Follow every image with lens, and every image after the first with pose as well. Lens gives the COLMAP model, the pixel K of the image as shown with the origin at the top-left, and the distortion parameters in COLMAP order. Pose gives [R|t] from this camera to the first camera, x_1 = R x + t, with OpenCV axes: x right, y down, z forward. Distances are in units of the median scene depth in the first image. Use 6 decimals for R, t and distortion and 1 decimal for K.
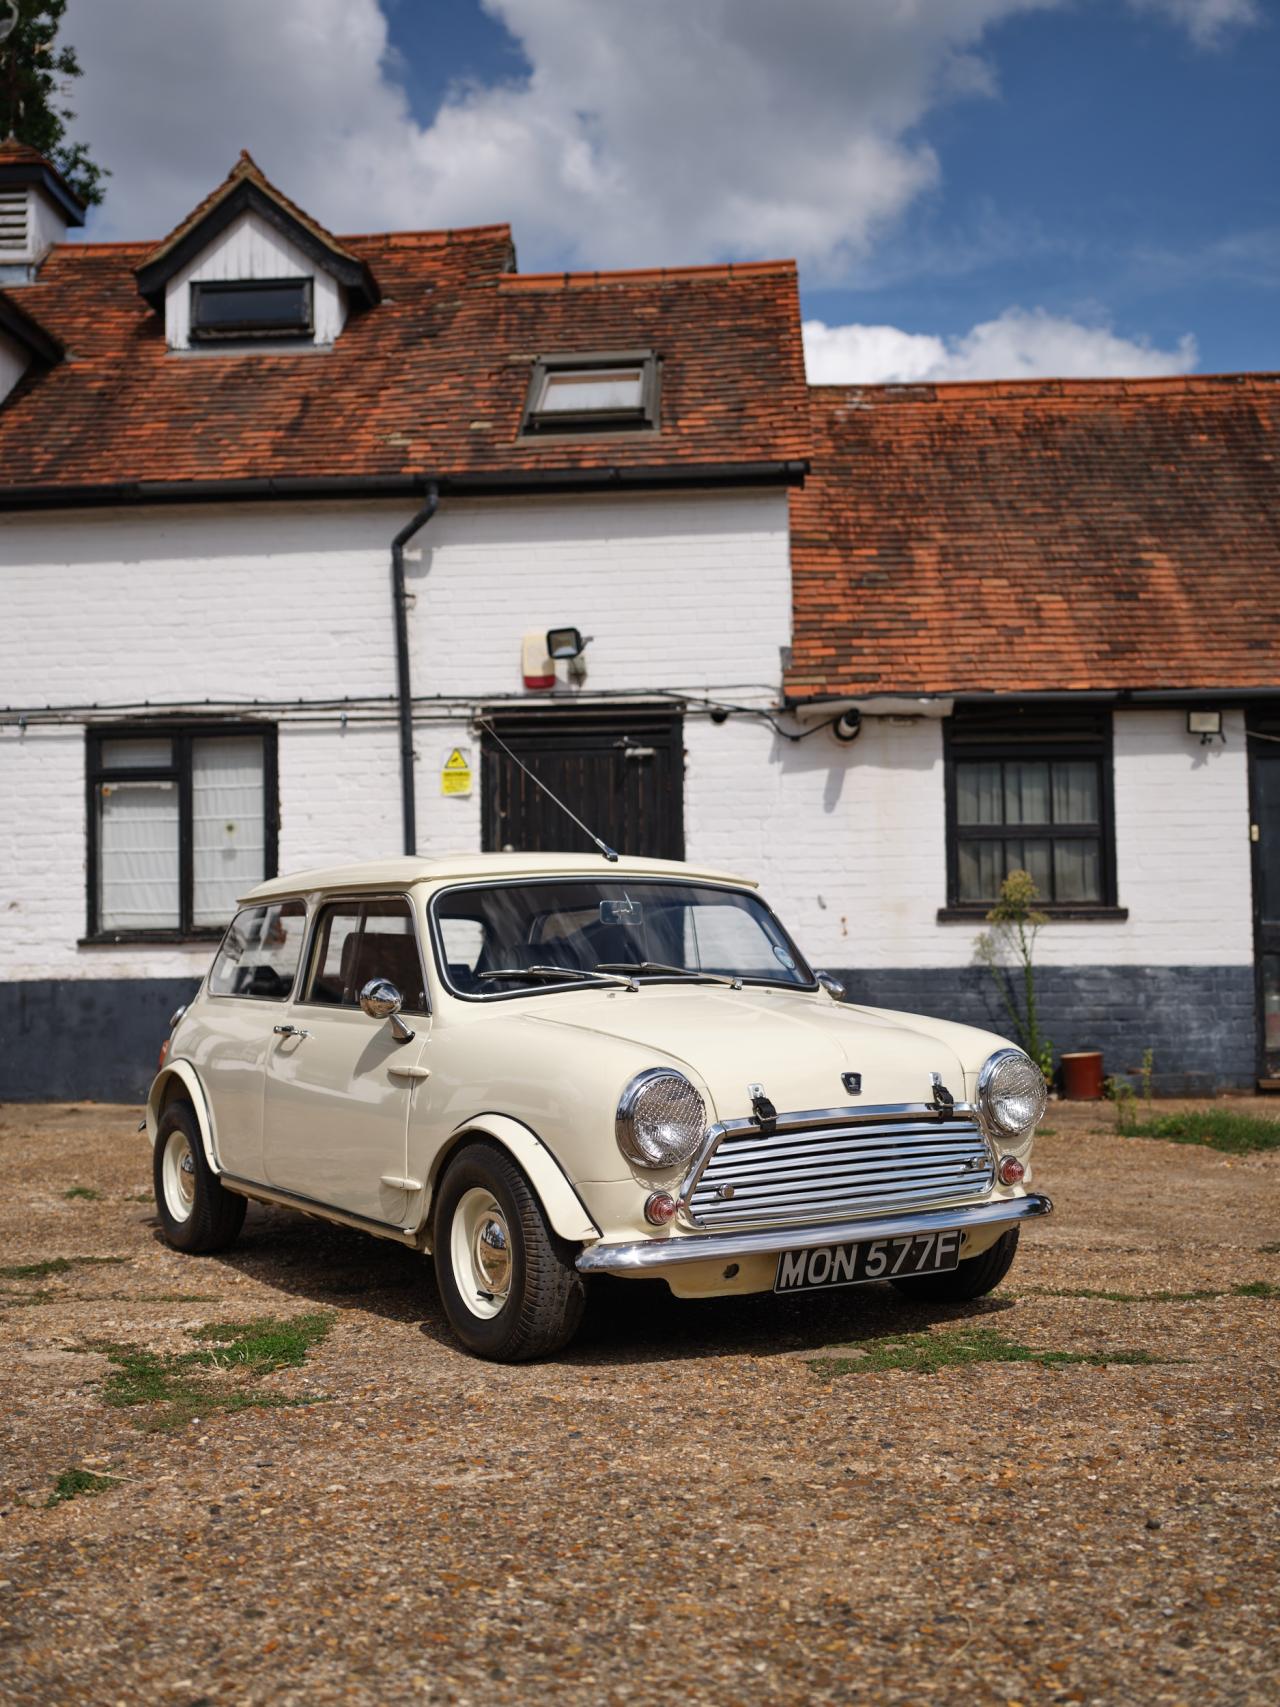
lens RADIAL K [[1815.9, 0, 639.5], [0, 1815.9, 837.9], [0, 0, 1]] dist [-0.011352, 0.000000]
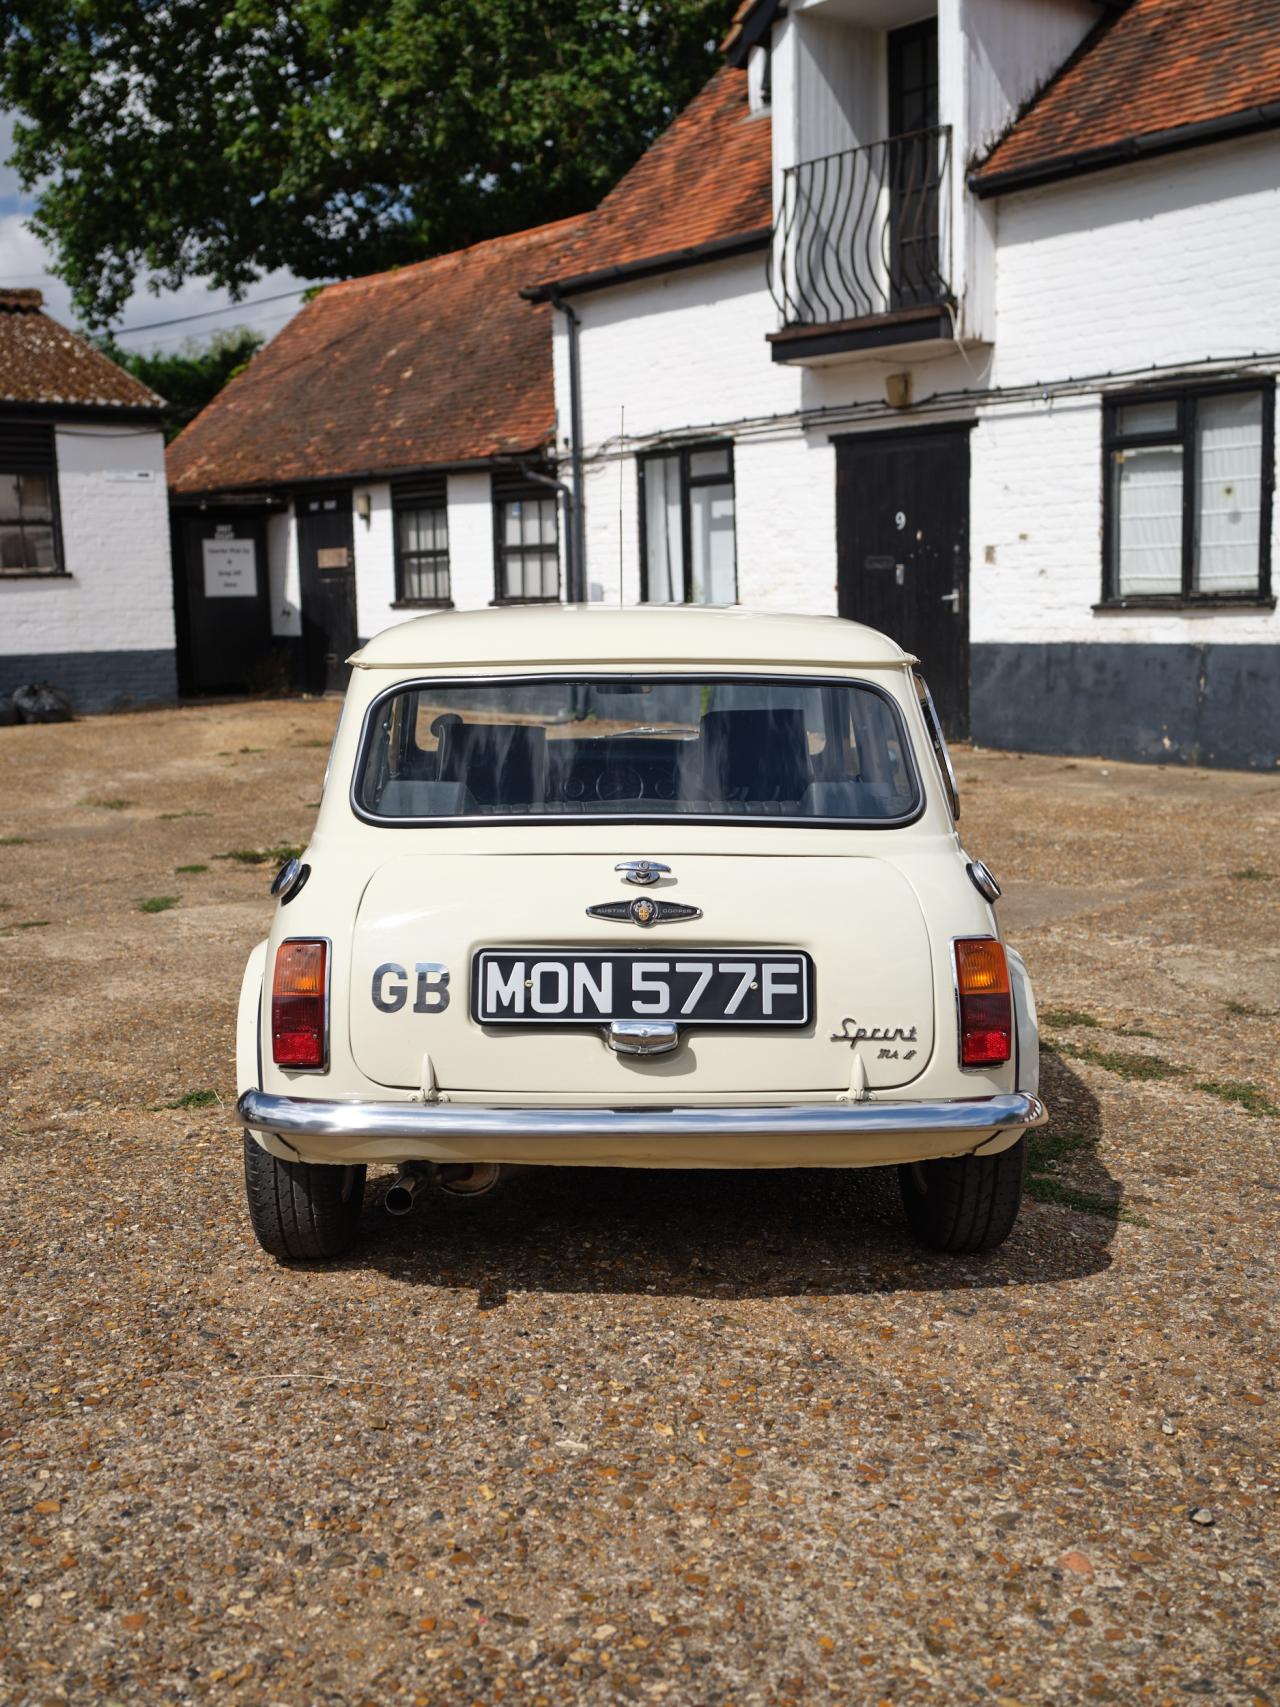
lens RADIAL K [[1740.2, 0, 641.6], [0, 1740.2, 837.0], [0, 0, 1]] dist [-0.000631, 0.000000]
pose [[0.694577, 0.100126, -0.712416, 0.244701], [0.060194, 0.978707, 0.196238, -0.026061], [0.716895, -0.179186, 0.673761, 0.107163]]
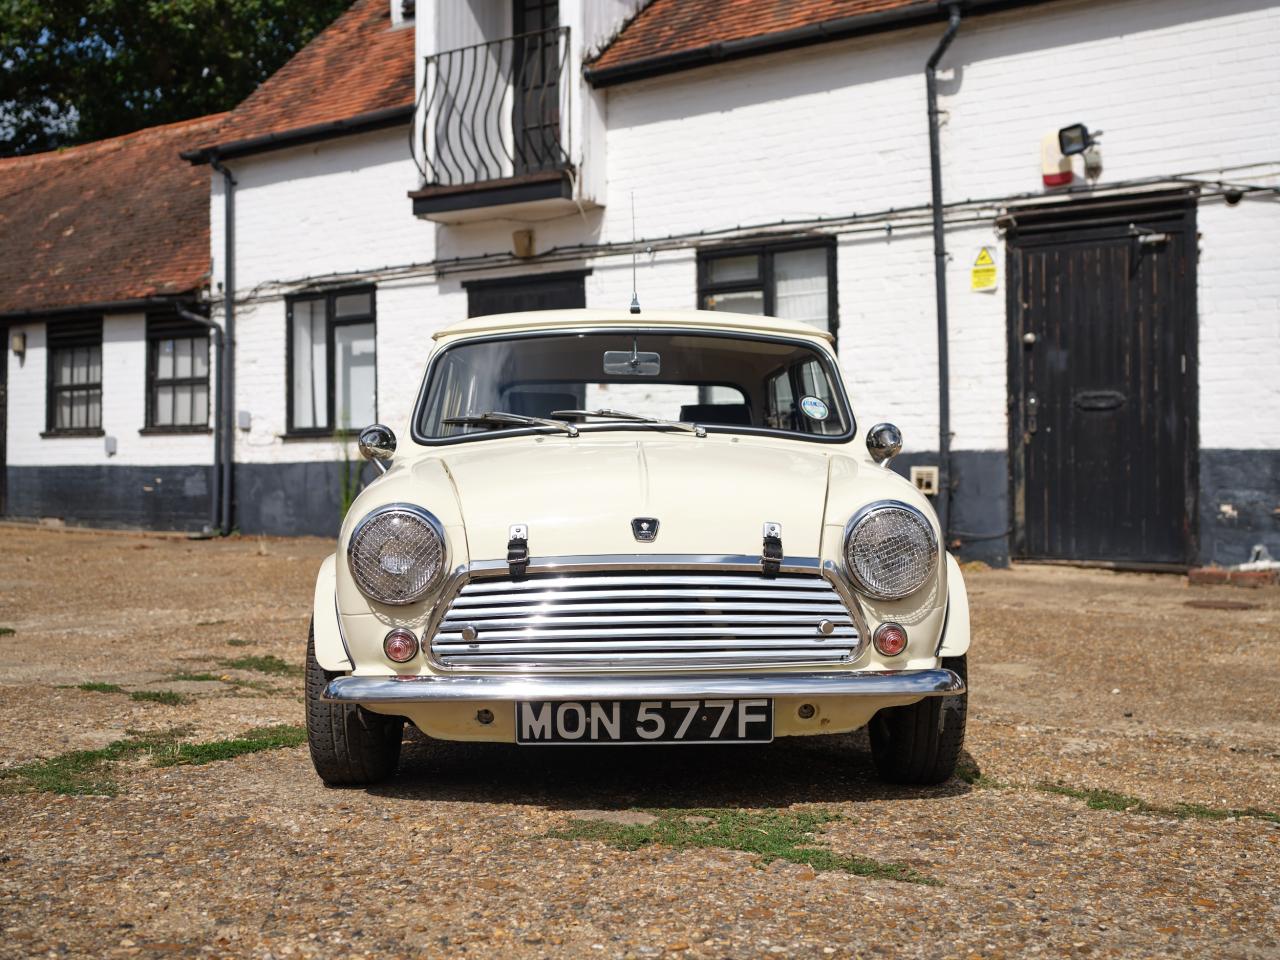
lens RADIAL K [[1439.0, 0, 678.7], [0, 1439.0, 423.6], [0, 0, 1]] dist [0.002991, 0.000000]
pose [[0.863965, -0.004273, -0.503533, 0.176969], [0.024546, 0.999133, 0.033638, 0.023276], [0.502953, -0.041421, 0.863321, 0.152535]]
